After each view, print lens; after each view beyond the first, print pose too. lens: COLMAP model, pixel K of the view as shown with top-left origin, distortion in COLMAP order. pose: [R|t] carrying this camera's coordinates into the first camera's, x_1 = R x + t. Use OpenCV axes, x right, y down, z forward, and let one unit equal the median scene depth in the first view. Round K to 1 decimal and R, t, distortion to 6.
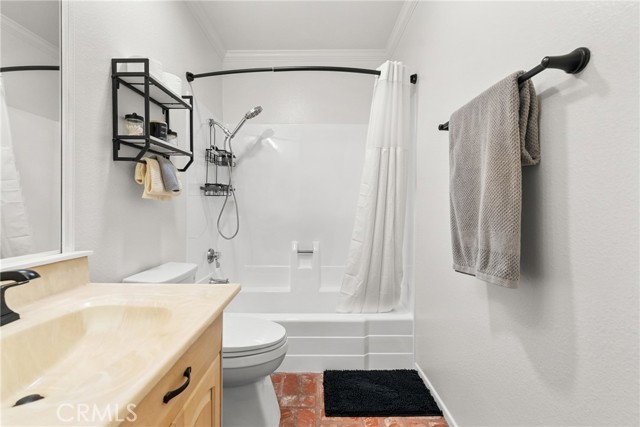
lens RADIAL K [[293.4, 0, 317.1], [0, 293.4, 208.7], [0, 0, 1]] dist [-0.006014, 0.004350]
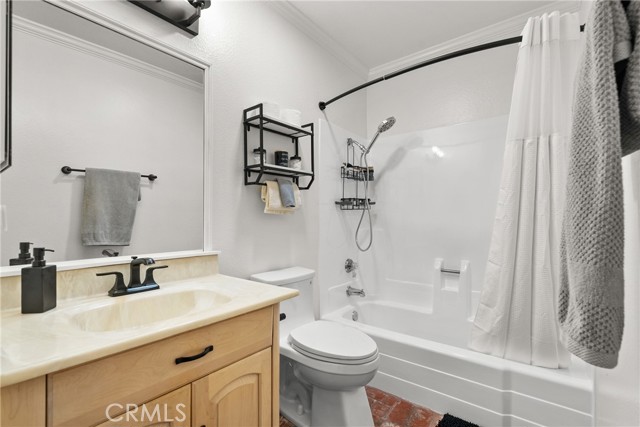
lens RADIAL K [[293.4, 0, 319.6], [0, 293.4, 218.0], [0, 0, 1]] dist [-0.006014, 0.004350]
pose [[0.785887, -0.005235, -0.618348, 0.269118], [-0.003203, 0.999916, -0.012537, 0.000956], [0.618361, 0.011833, 0.785805, 0.106765]]
